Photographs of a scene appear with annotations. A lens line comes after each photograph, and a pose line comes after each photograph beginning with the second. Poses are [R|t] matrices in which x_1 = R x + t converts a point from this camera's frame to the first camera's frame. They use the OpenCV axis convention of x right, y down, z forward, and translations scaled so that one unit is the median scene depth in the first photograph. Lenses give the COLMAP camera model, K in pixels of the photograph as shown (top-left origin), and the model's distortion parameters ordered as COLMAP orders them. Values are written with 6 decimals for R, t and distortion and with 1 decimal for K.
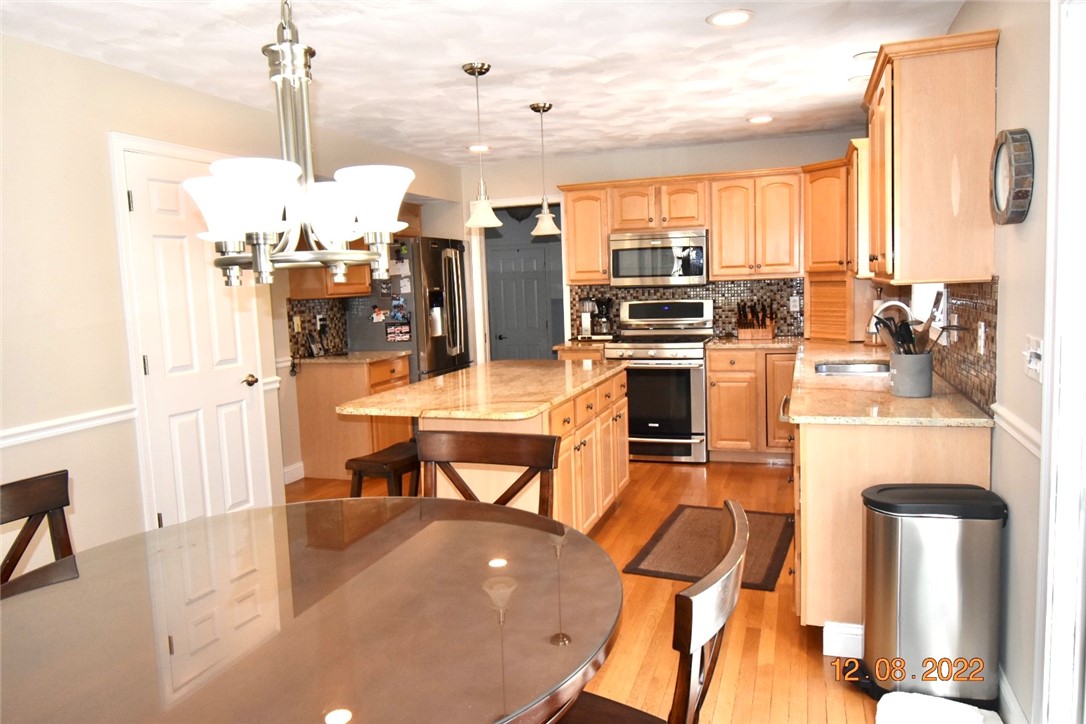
lens RADIAL K [[769.0, 0, 538.7], [0, 769.0, 359.0], [0, 0, 1]] dist [0.006946, -0.018478]
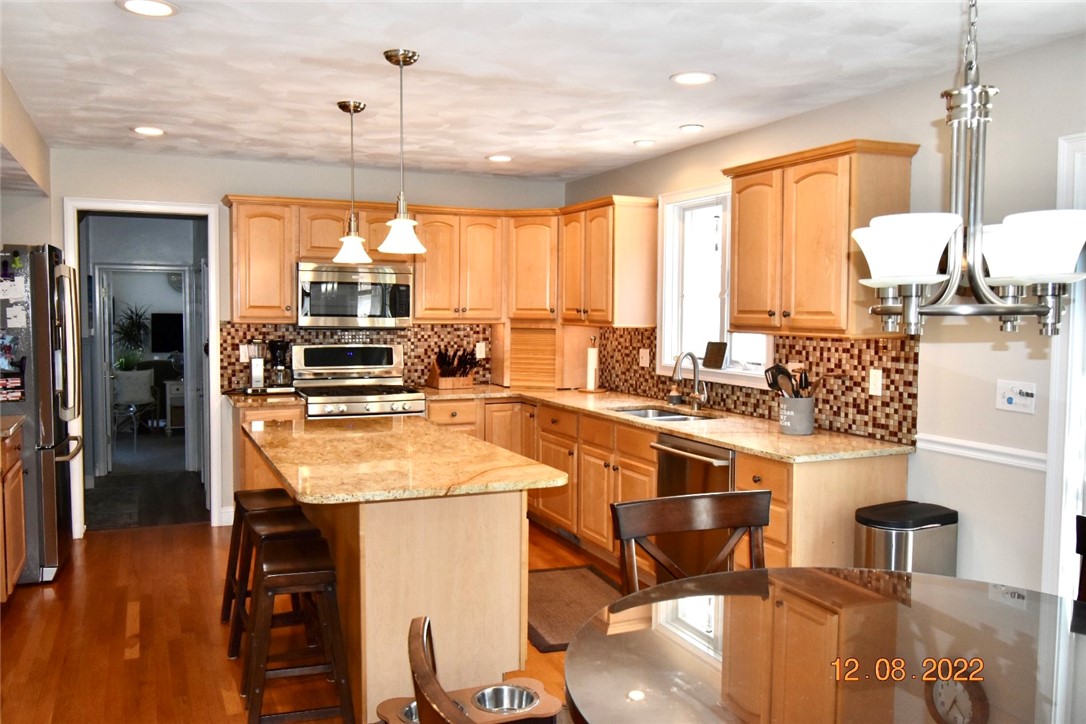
lens RADIAL K [[898.3, 0, 549.5], [0, 898.3, 361.7], [0, 0, 1]] dist [-0.003312, 0.002192]
pose [[0.722171, 0.001808, 0.691713, -0.372410], [0.035361, 0.998593, -0.039527, -0.010941], [-0.690810, 0.053005, 0.721090, 0.140595]]
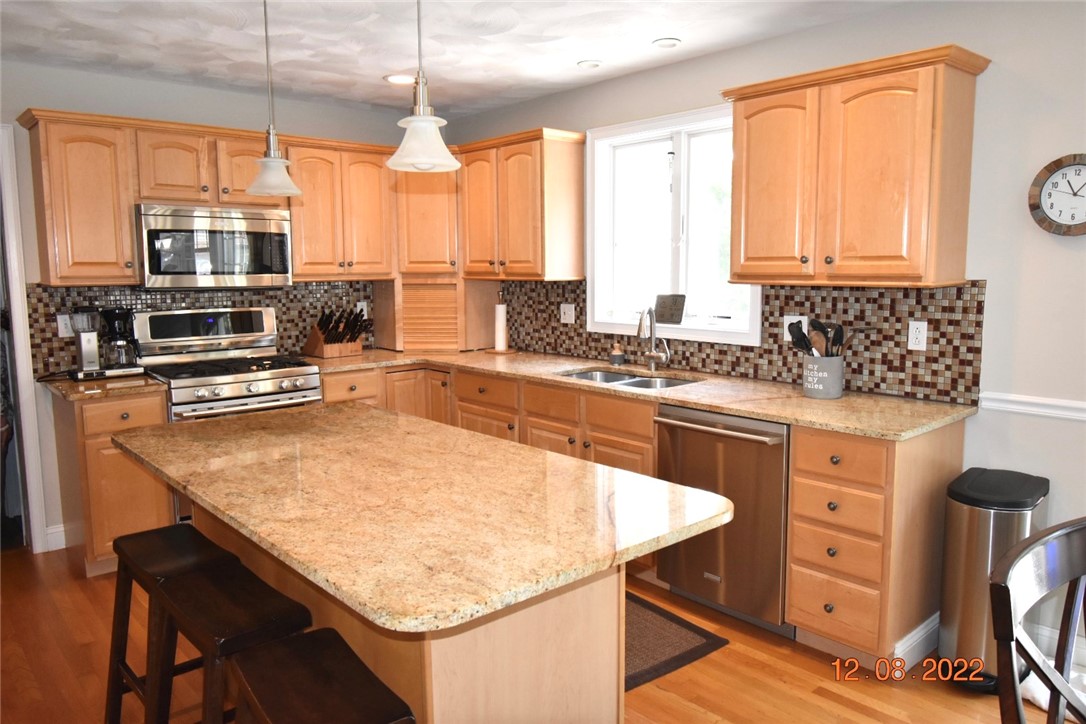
lens RADIAL K [[769.0, 0, 545.8], [0, 769.0, 357.6], [0, 0, 1]] dist [0.006946, -0.018478]
pose [[0.483550, -0.073142, 0.872256, -0.299967], [0.078400, 0.996117, 0.040066, -0.038540], [-0.871799, 0.049011, 0.487406, 0.421442]]
